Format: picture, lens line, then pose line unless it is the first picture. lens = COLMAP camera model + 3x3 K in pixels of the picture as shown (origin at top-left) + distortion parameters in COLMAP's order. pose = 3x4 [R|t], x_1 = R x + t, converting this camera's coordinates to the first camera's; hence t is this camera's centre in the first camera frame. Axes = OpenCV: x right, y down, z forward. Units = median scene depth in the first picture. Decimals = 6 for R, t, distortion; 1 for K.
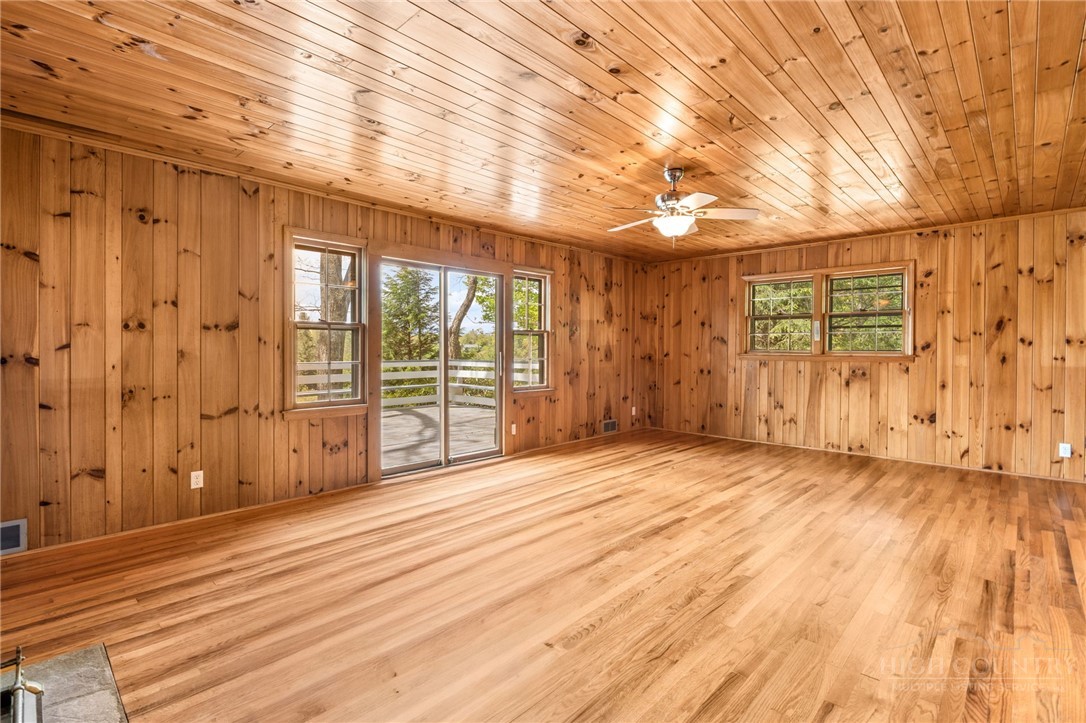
lens RADIAL K [[515.8, 0, 550.4], [0, 515.8, 357.5], [0, 0, 1]] dist [-0.005412, -0.001004]
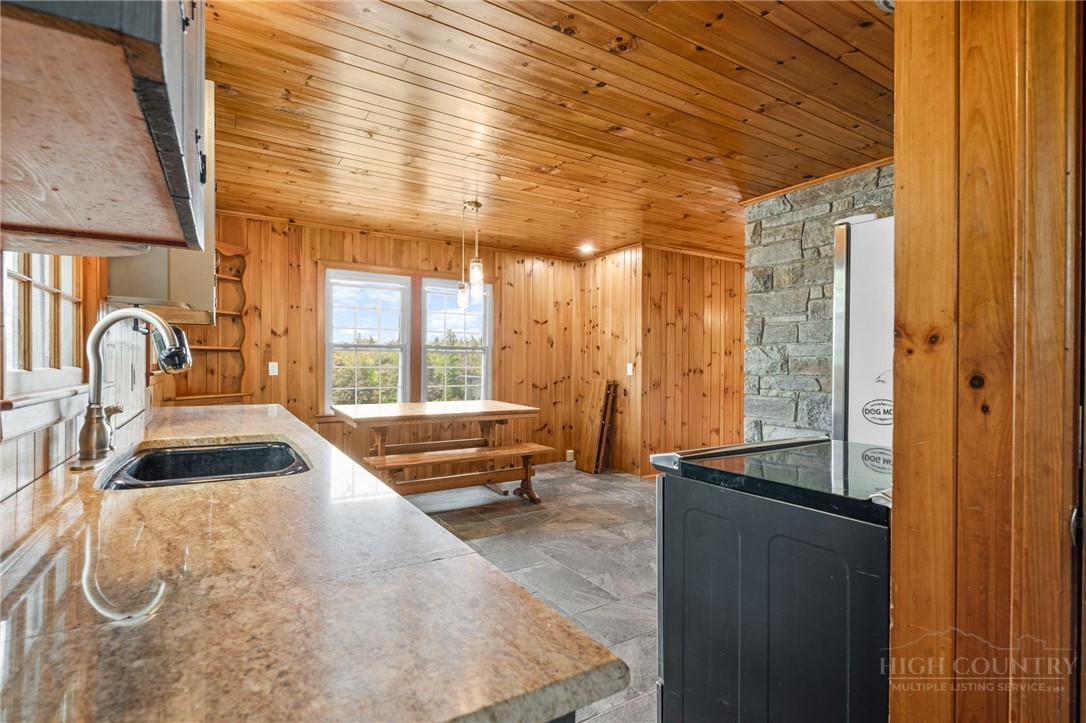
lens RADIAL K [[515.8, 0, 534.6], [0, 515.8, 362.0], [0, 0, 1]] dist [-0.005412, -0.001004]
pose [[0.963069, -0.002062, -0.269245, -0.622906], [-0.003676, 0.999777, -0.020805, 0.007769], [0.269228, 0.021027, 0.962847, -0.620427]]
